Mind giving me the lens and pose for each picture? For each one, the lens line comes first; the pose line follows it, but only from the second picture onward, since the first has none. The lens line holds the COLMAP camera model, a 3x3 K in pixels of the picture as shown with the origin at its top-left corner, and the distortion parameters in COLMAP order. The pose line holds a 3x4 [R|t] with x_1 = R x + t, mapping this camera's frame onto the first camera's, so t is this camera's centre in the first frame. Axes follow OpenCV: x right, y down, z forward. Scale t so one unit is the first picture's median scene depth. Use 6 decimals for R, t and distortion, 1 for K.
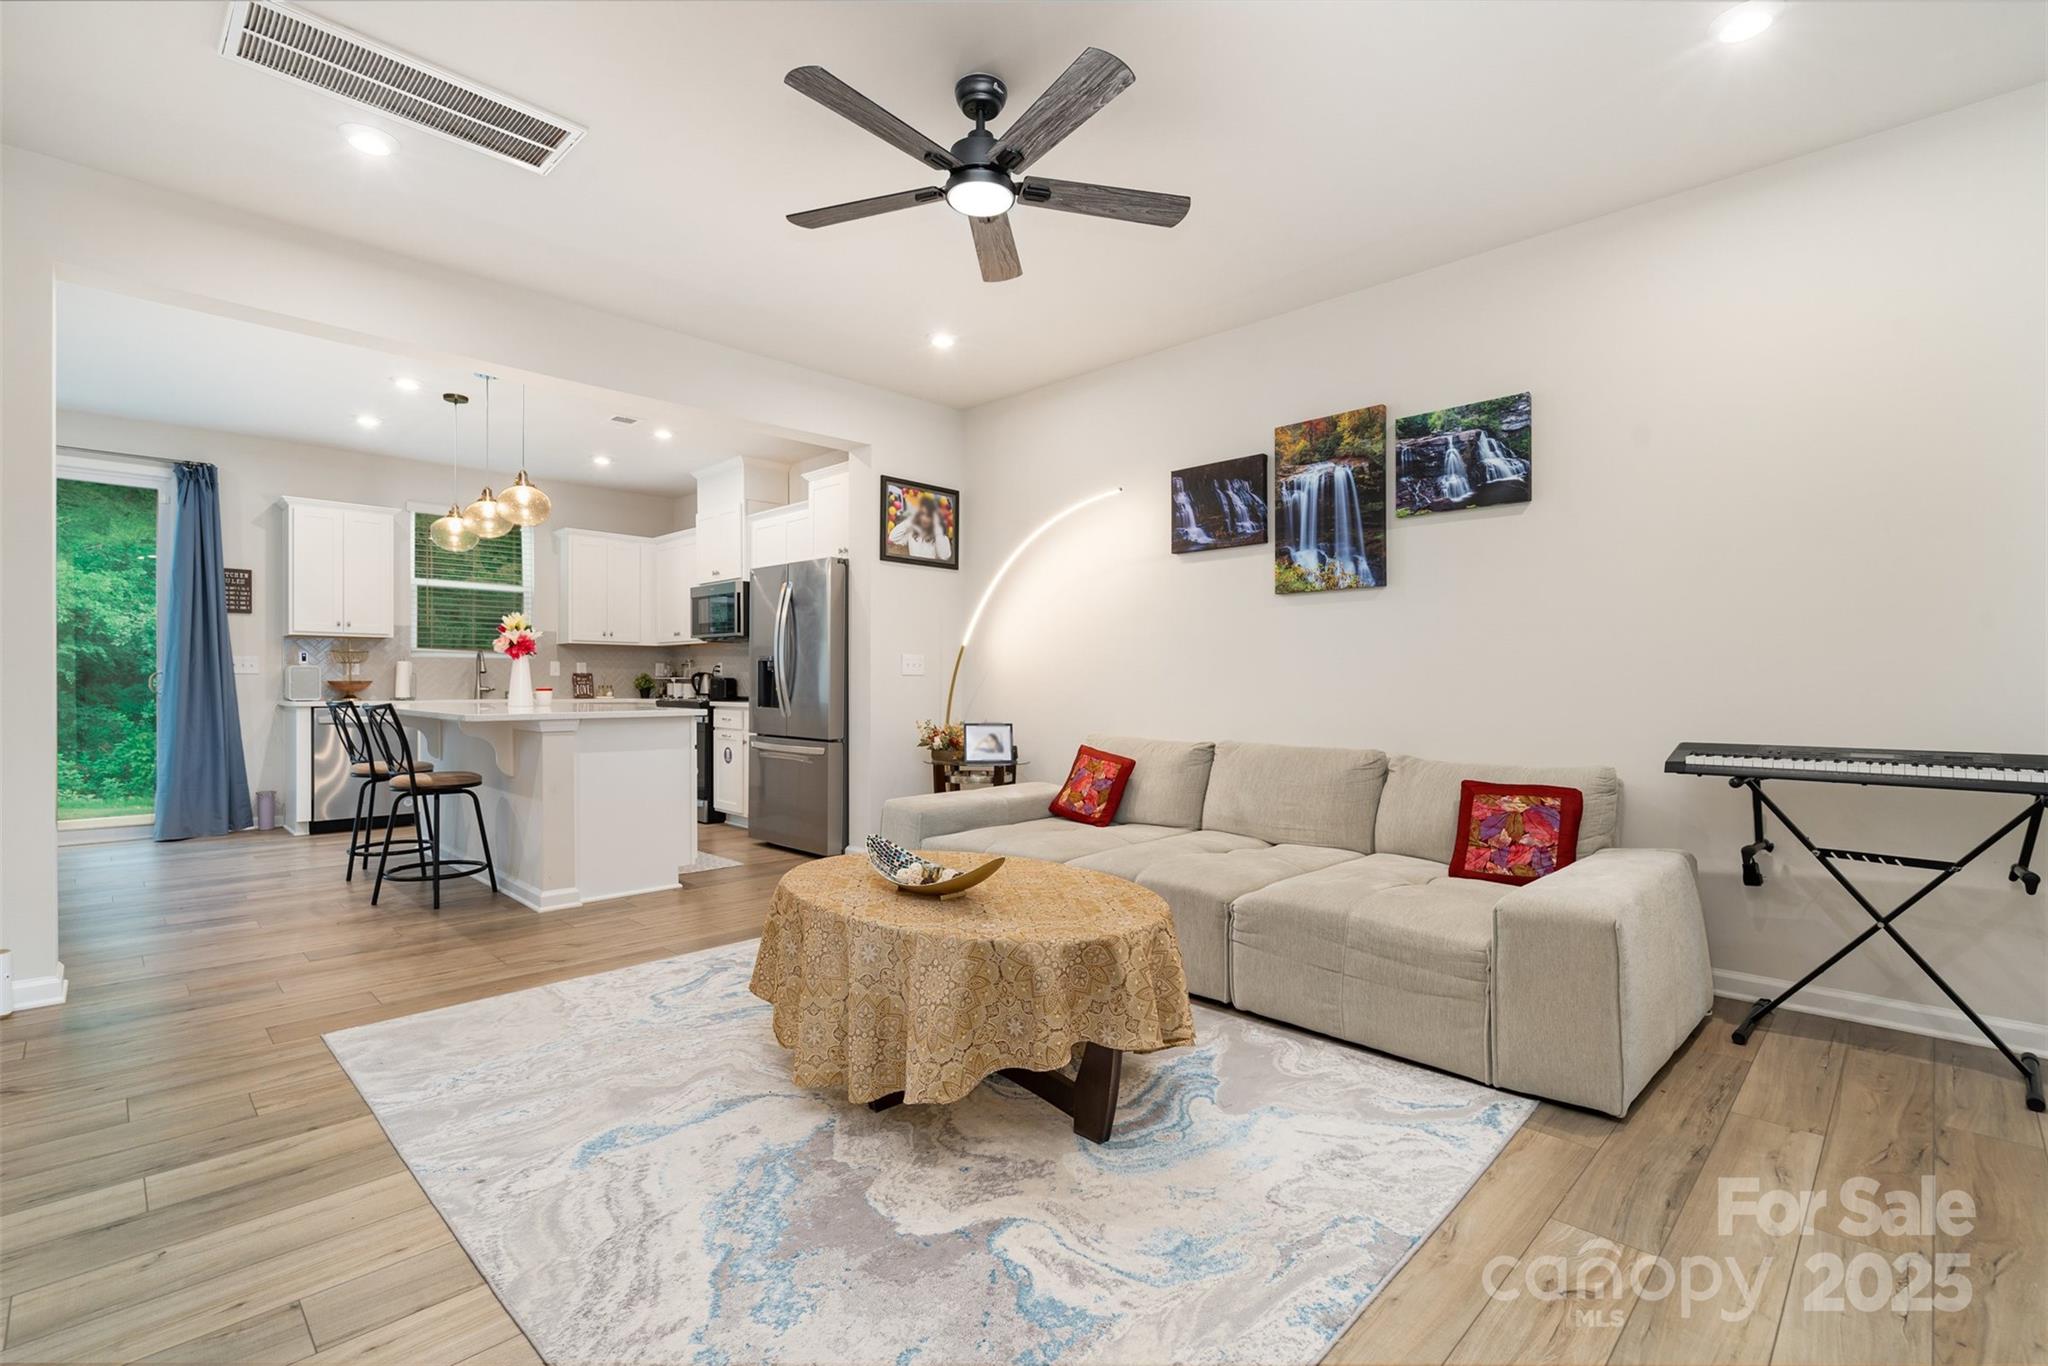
lens RADIAL K [[925.3, 0, 1027.8], [0, 925.3, 687.0], [0, 0, 1]] dist [-0.003350, 0.000435]
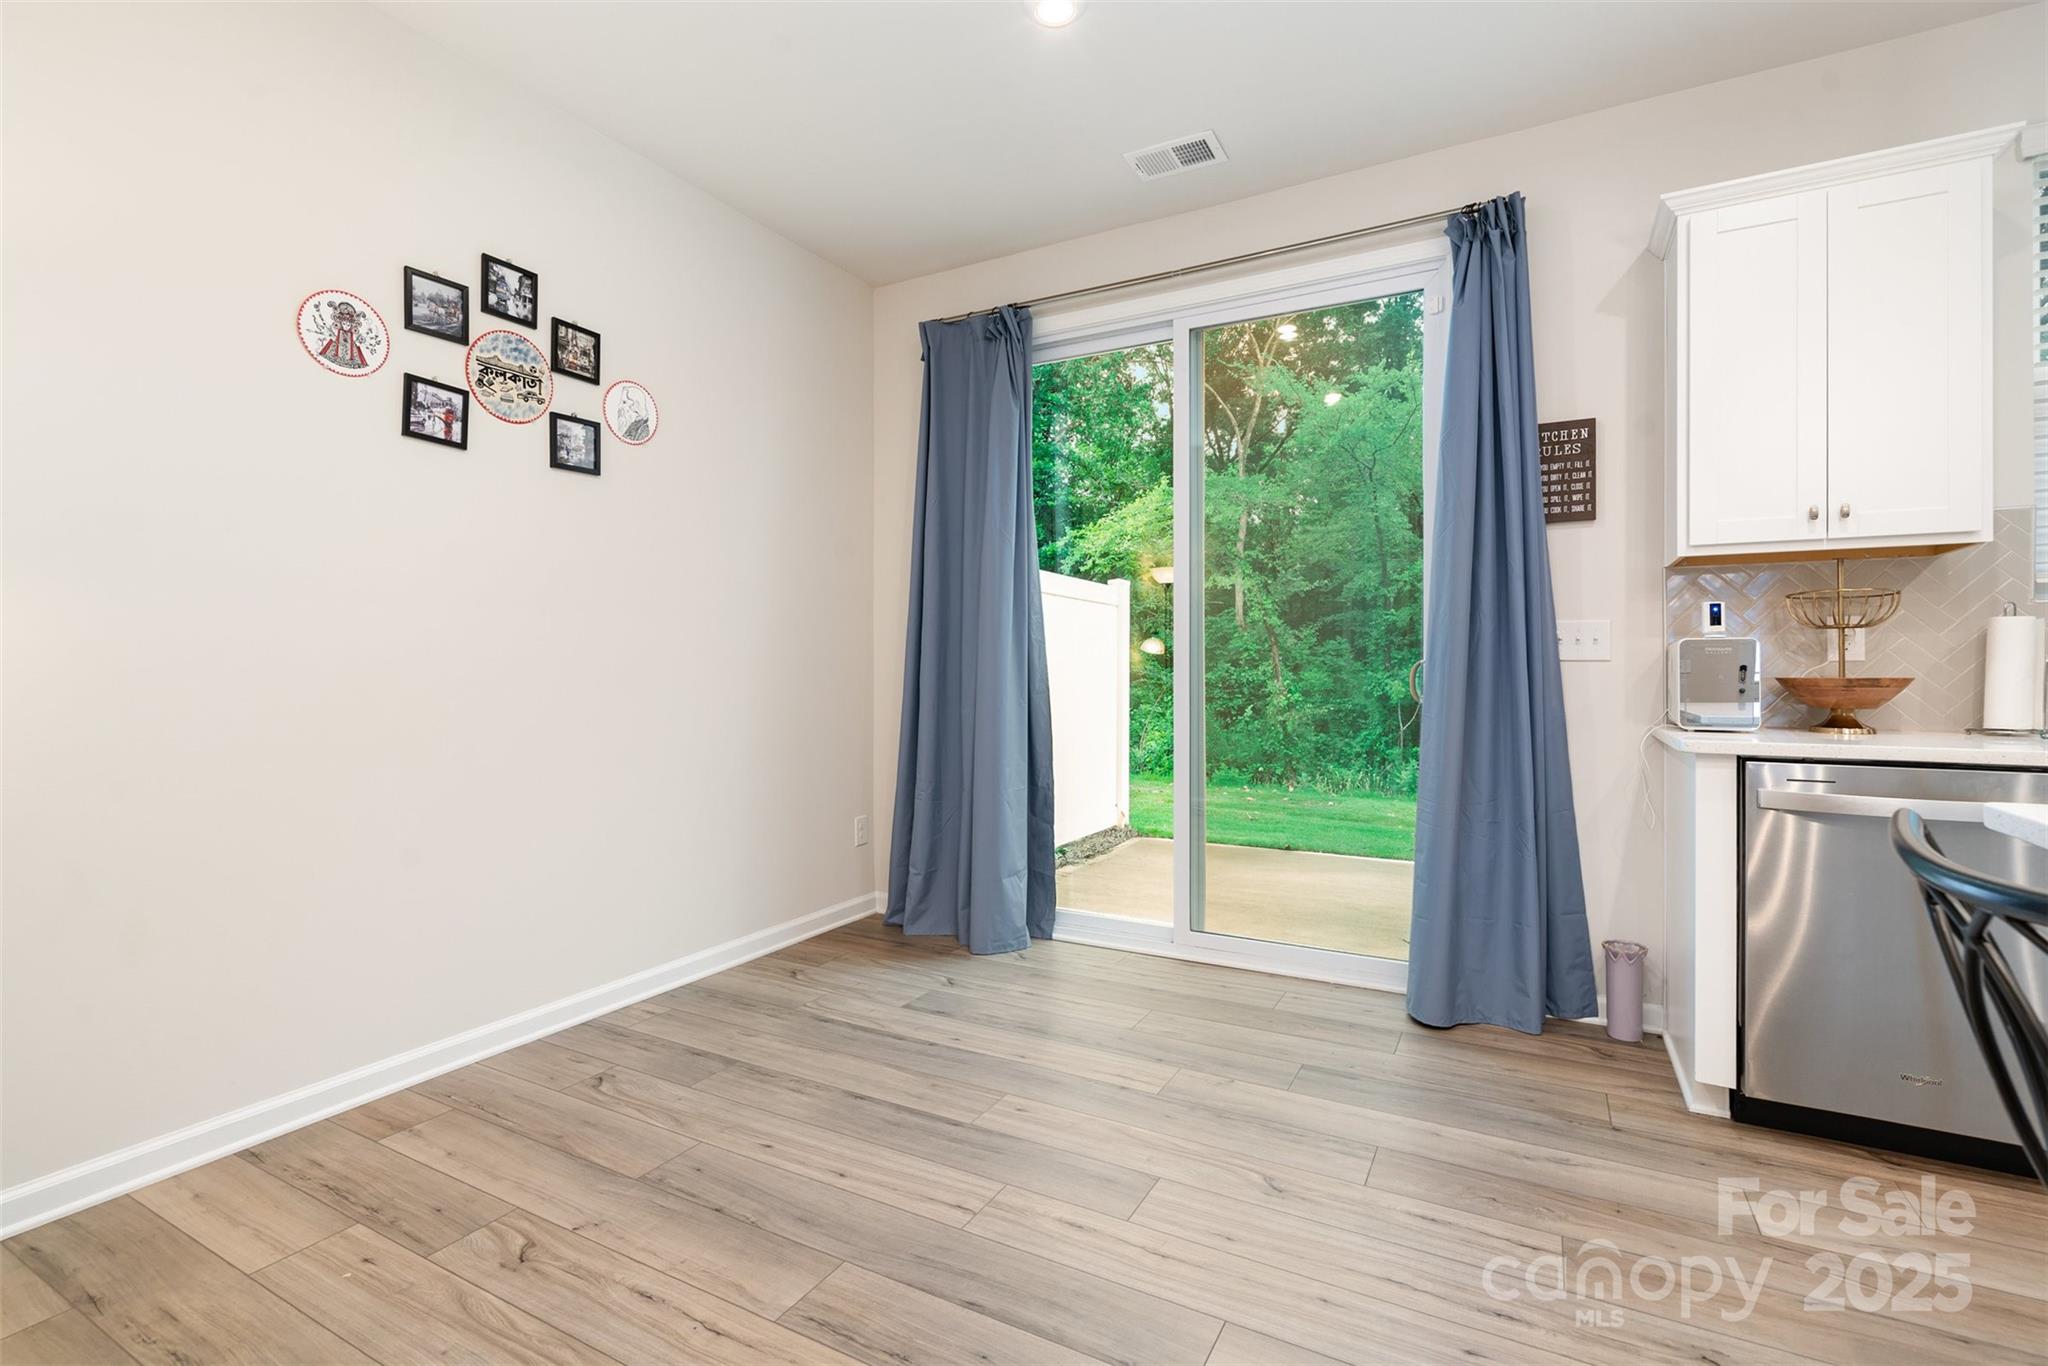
lens RADIAL K [[932.3, 0, 1026.7], [0, 932.3, 671.6], [0, 0, 1]] dist [-0.002498, 0.000490]
pose [[0.272046, 0.001275, -0.962283, -0.583708], [-0.001572, 0.999998, 0.000881, -0.010645], [0.962283, 0.001273, 0.272047, 0.739293]]
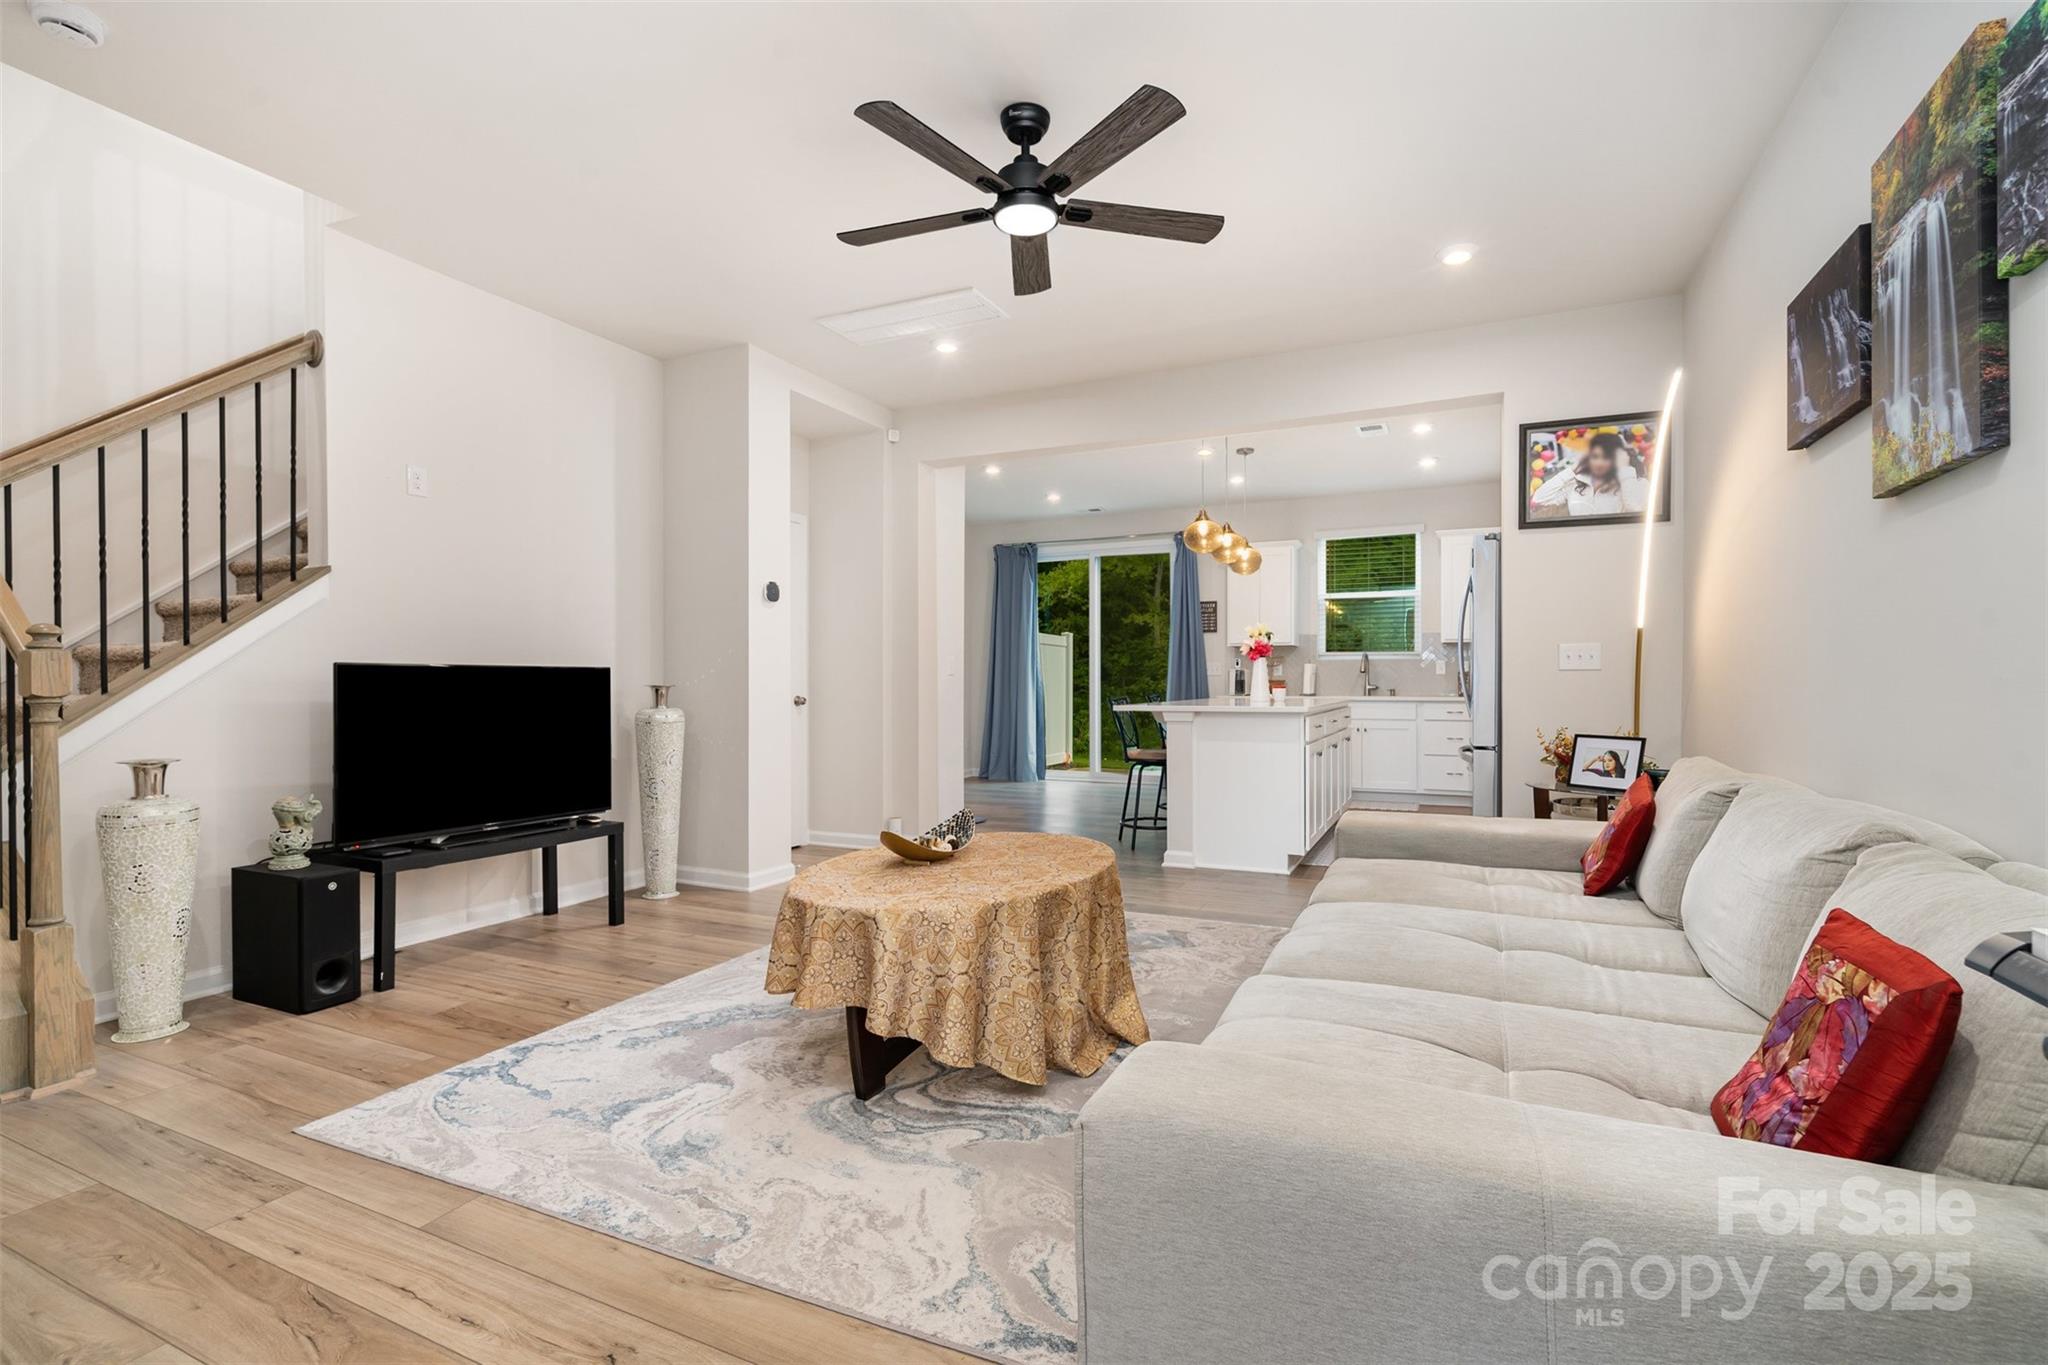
lens RADIAL K [[925.3, 0, 1027.8], [0, 925.3, 686.5], [0, 0, 1]] dist [-0.003350, 0.000435]
pose [[0.332676, 0.001979, -0.943039, 0.450999], [0.000215, 0.999998, 0.002175, -0.000655], [0.943041, -0.000926, 0.332674, 0.312308]]
